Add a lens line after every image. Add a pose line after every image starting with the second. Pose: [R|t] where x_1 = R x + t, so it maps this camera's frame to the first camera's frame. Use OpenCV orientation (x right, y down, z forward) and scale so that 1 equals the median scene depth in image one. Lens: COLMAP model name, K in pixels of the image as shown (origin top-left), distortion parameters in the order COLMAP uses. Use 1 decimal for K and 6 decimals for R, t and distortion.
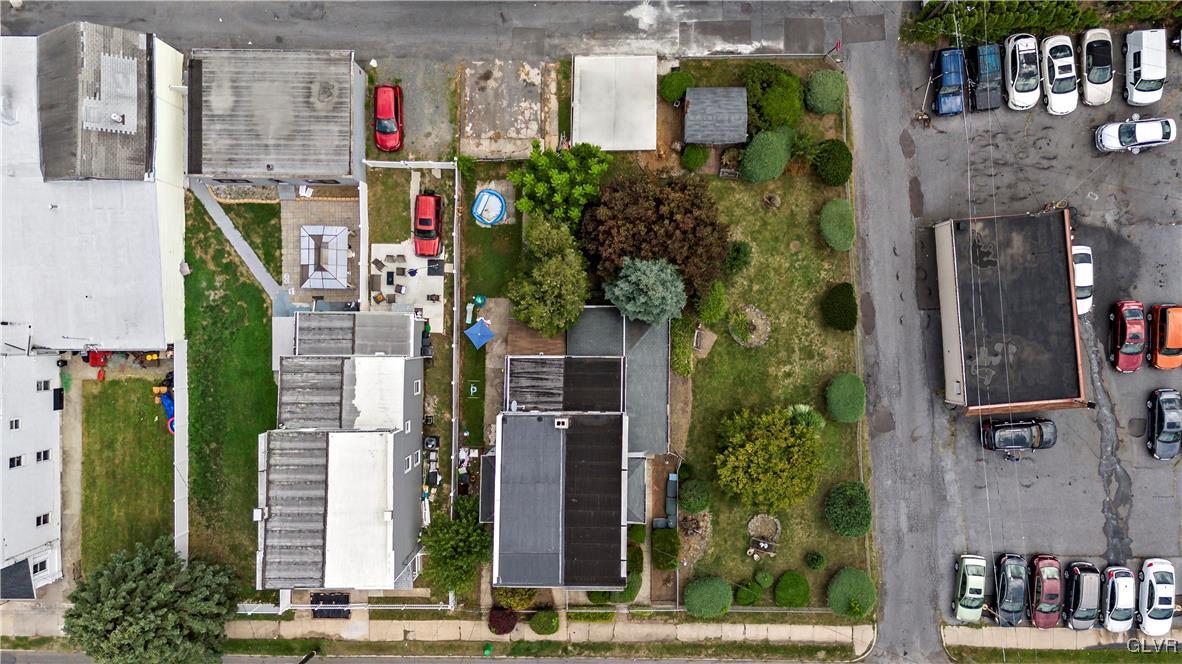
lens RADIAL K [[869.2, 0, 594.0], [0, 869.2, 332.9], [0, 0, 1]] dist [0.062847, -0.060485]
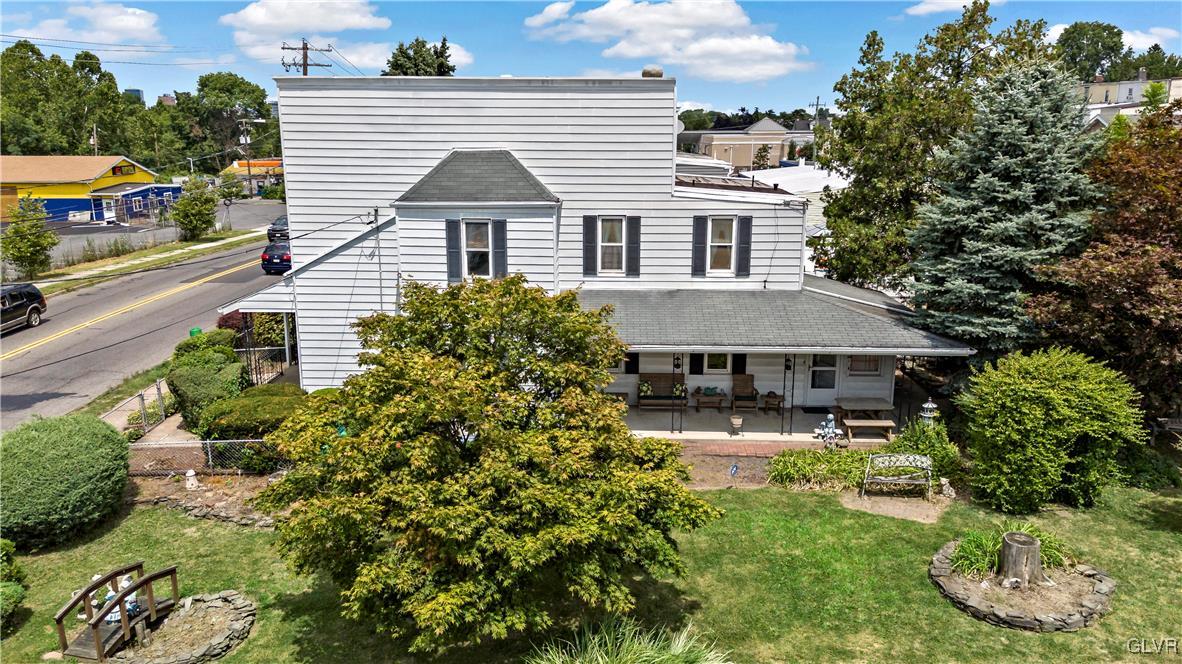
lens RADIAL K [[869.2, 0, 594.0], [0, 869.2, 332.9], [0, 0, 1]] dist [0.062847, -0.060485]
pose [[-0.010310, 0.251162, -0.967890, 0.409312], [-0.999947, -0.003202, 0.009821, 0.113073], [-0.000632, 0.967940, 0.251182, 0.875071]]
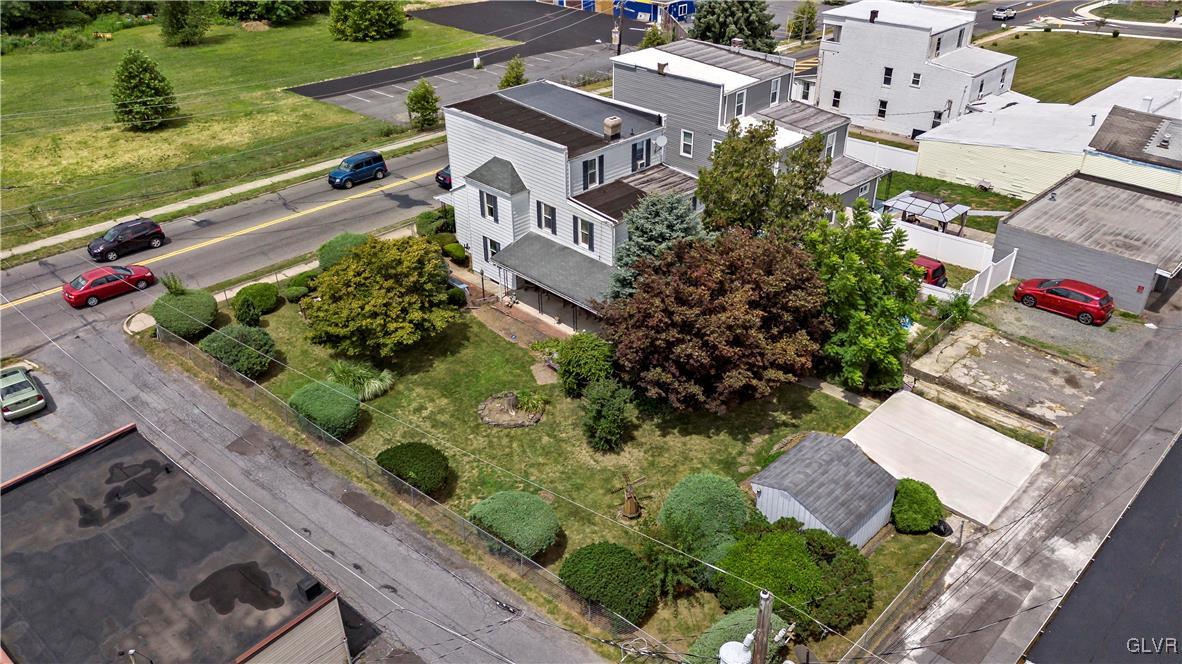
lens RADIAL K [[869.2, 0, 594.0], [0, 869.2, 332.9], [0, 0, 1]] dist [0.062847, -0.060485]
pose [[-0.704207, 0.383254, -0.597670, 0.504344], [-0.709646, -0.353549, 0.609431, -0.427353], [0.022261, 0.853299, 0.520946, 0.619842]]
